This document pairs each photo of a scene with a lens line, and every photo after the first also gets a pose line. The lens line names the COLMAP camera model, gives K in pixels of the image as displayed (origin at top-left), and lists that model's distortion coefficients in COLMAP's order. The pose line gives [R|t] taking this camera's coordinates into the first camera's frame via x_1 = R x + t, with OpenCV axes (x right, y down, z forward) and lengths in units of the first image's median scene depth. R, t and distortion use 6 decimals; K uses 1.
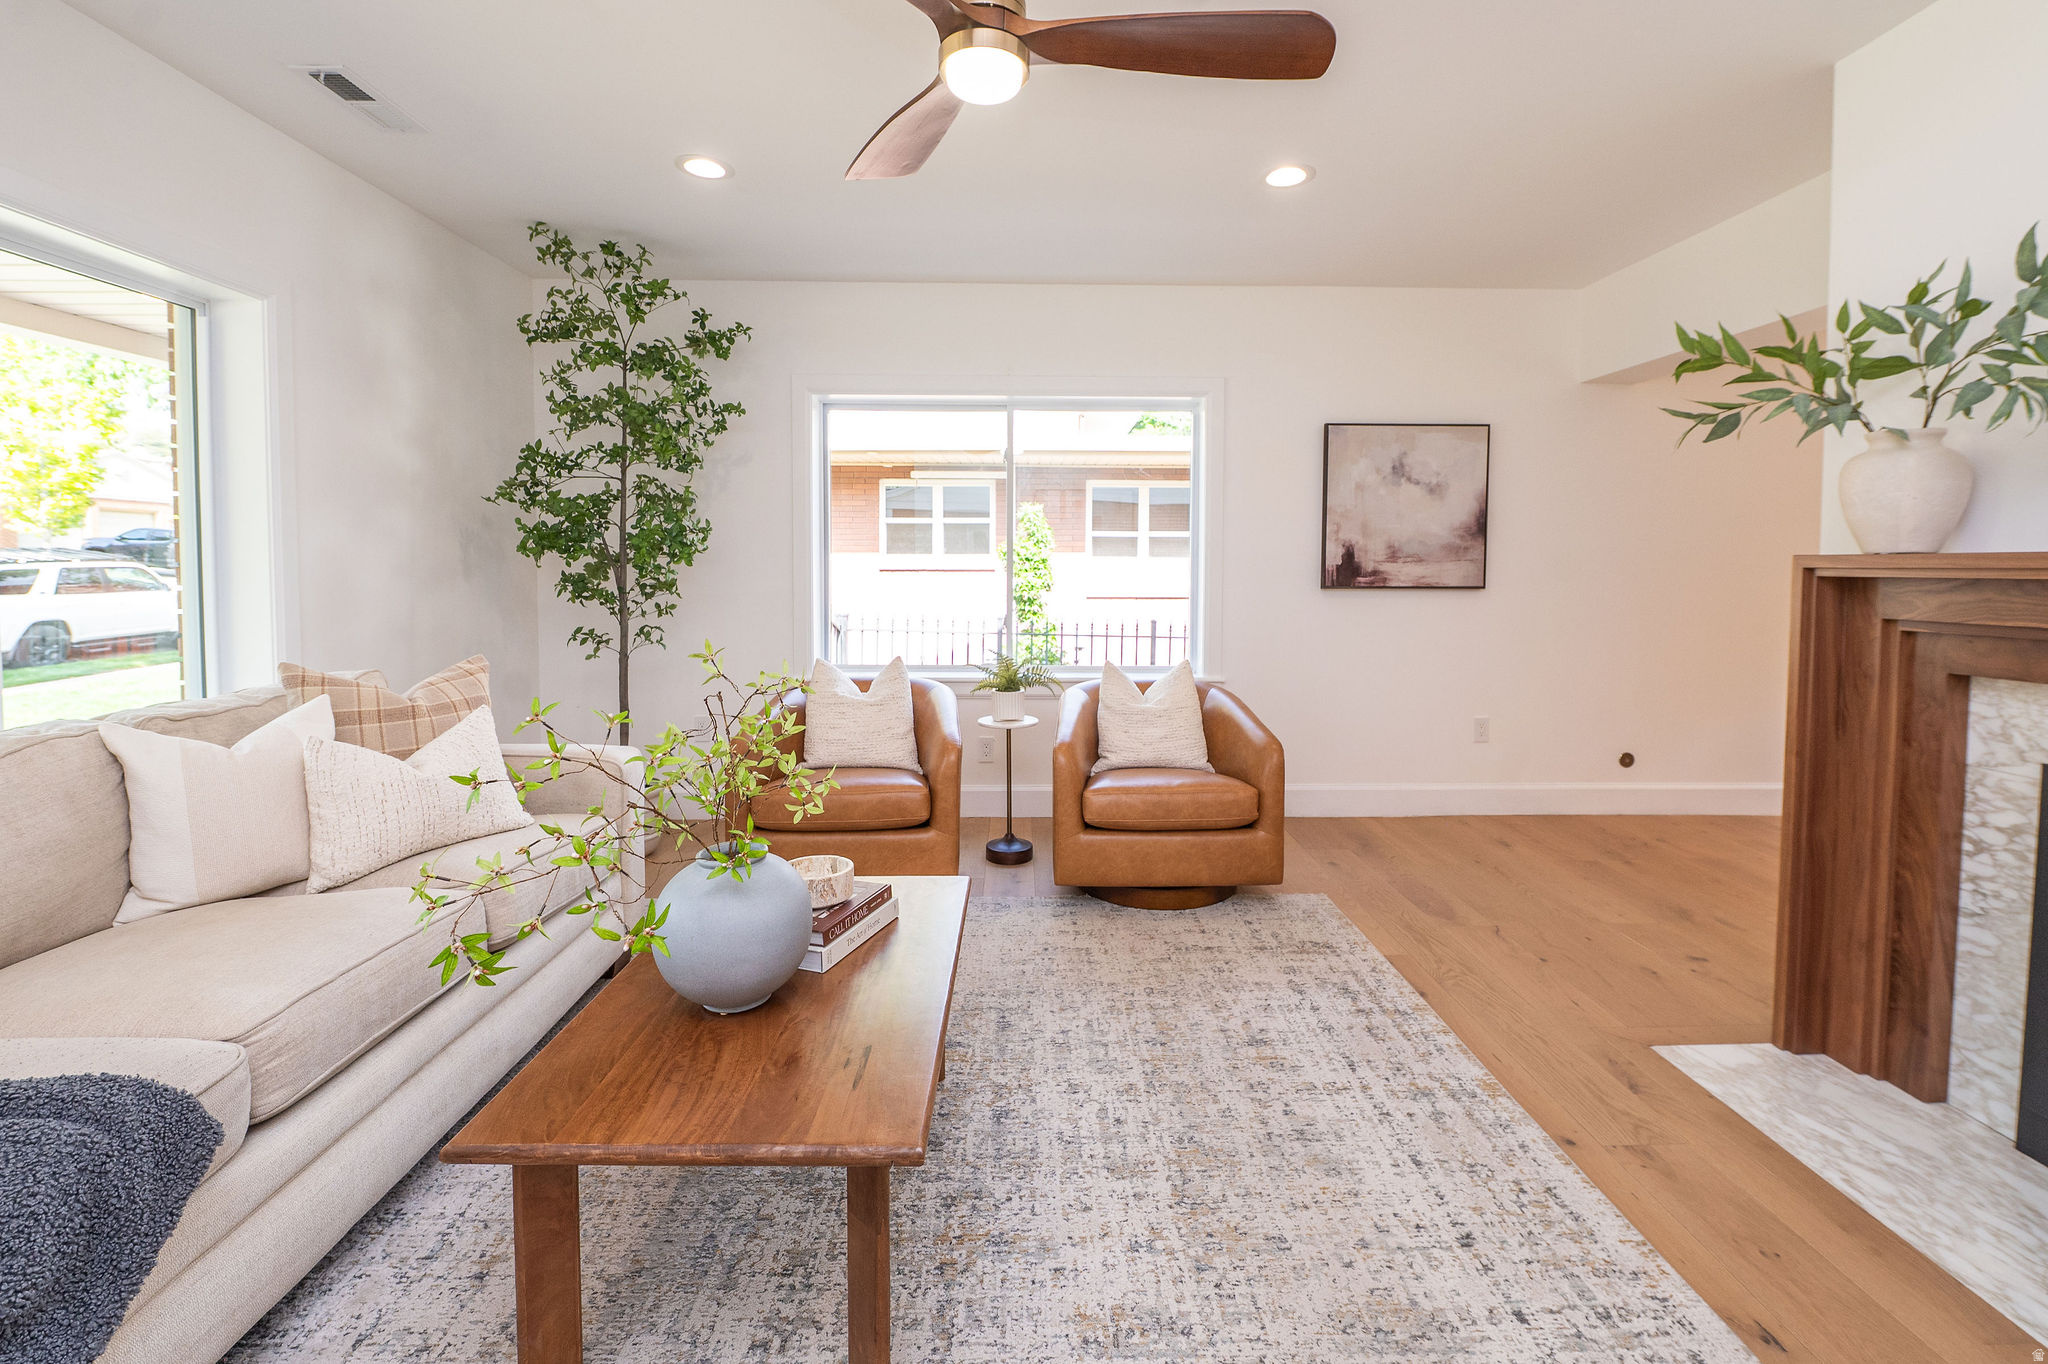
lens RADIAL K [[824.2, 0, 1034.4], [0, 824.2, 602.9], [0, 0, 1]] dist [-0.006906, -0.001372]
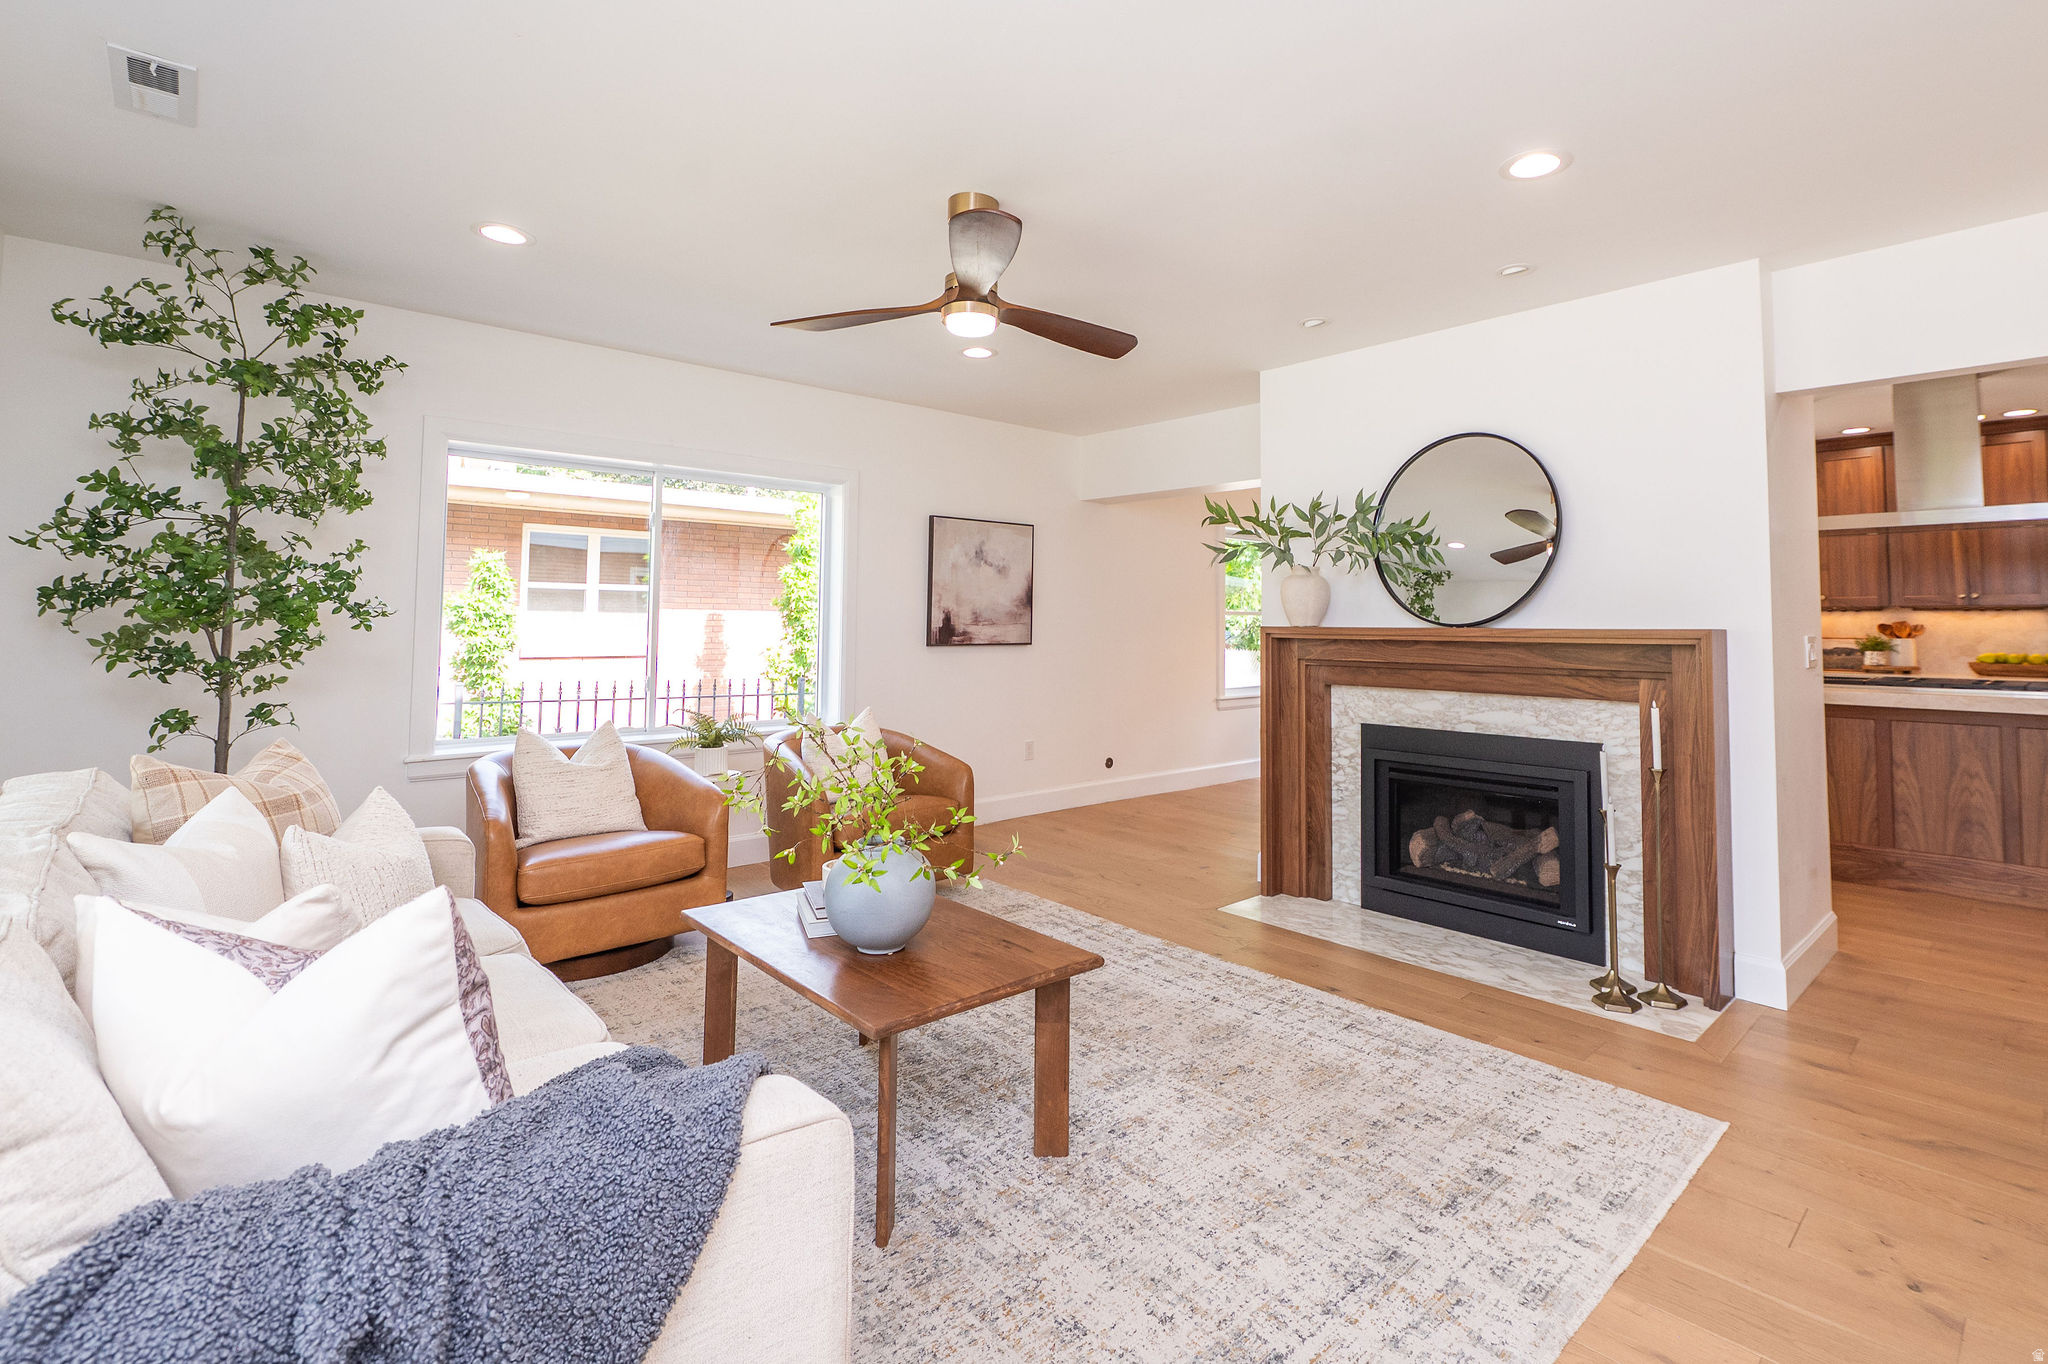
lens RADIAL K [[842.6, 0, 1015.9], [0, 842.6, 599.1], [0, 0, 1]] dist [-0.001547, -0.000048]
pose [[0.798732, 0.019126, 0.601383, -0.561524], [0.023289, 0.997763, -0.062664, -0.009951], [-0.601237, 0.064058, 0.796499, -0.173909]]
